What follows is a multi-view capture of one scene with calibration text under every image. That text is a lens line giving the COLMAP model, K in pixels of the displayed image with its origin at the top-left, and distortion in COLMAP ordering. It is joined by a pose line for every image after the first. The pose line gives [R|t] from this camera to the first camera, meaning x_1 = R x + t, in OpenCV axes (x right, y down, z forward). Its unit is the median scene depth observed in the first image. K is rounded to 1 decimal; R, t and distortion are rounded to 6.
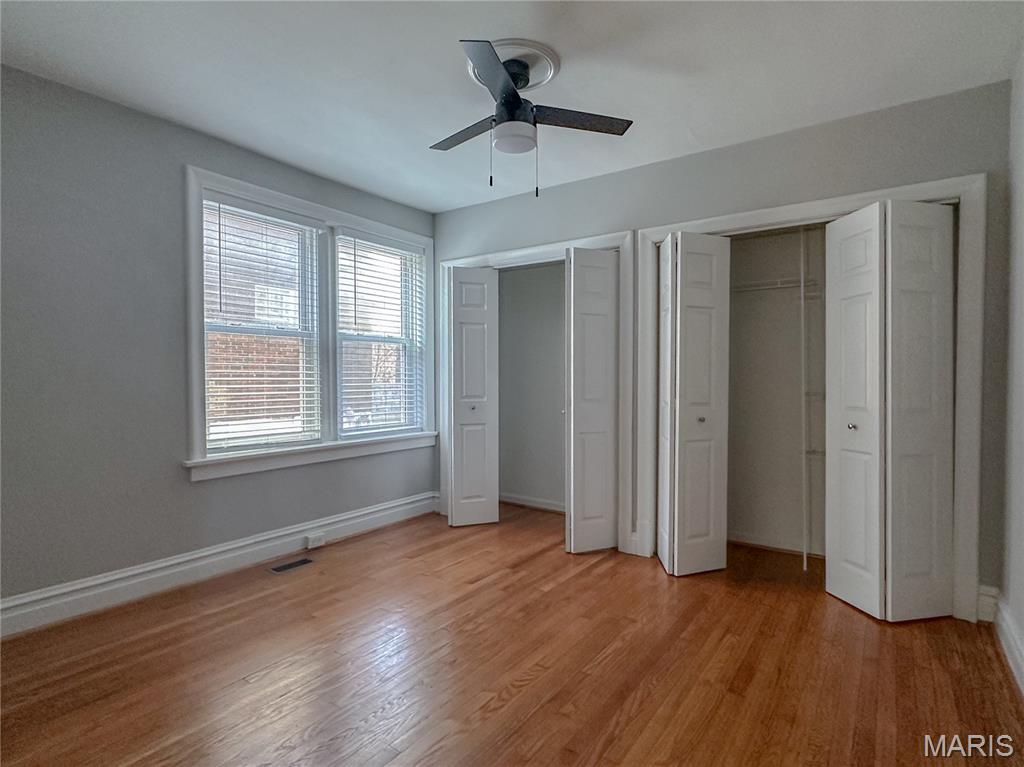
lens RADIAL K [[537.9, 0, 512.0], [0, 537.9, 383.5], [0, 0, 1]] dist [0.001367, 0.000346]
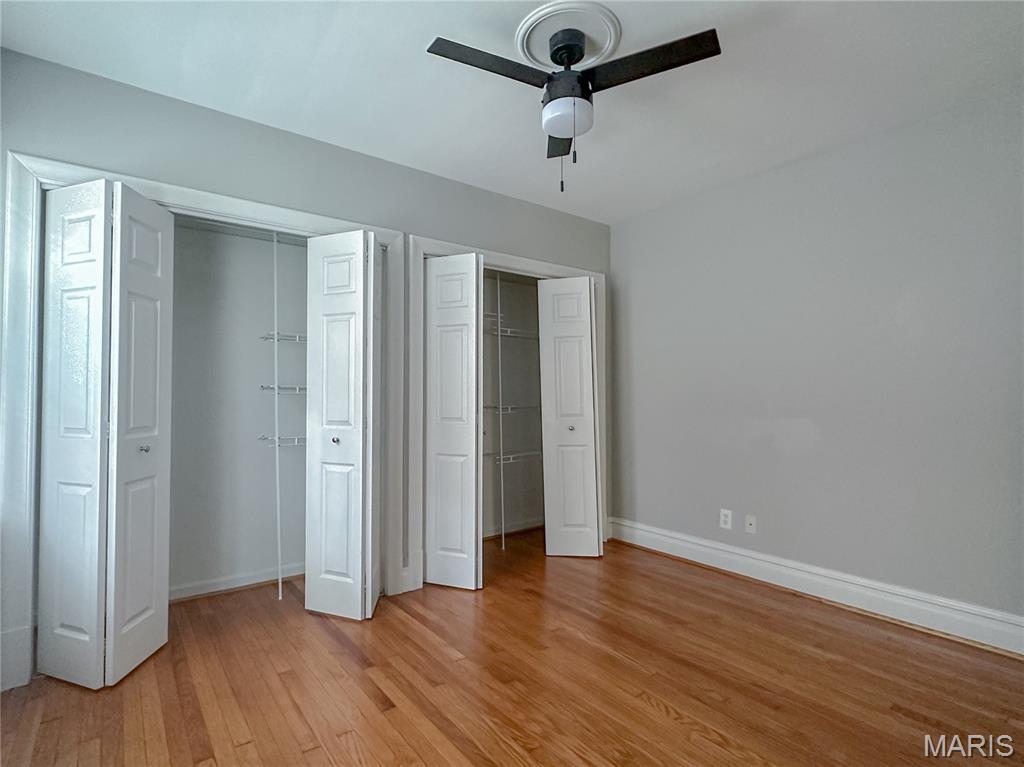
lens RADIAL K [[519.7, 0, 512.0], [0, 519.7, 383.5], [0, 0, 1]] dist [0.002020, 0.000373]
pose [[0.303302, 0.023020, 0.952616, -0.588785], [0.017065, 0.999417, -0.029584, 0.000099], [-0.952742, 0.025229, 0.302732, 0.604112]]
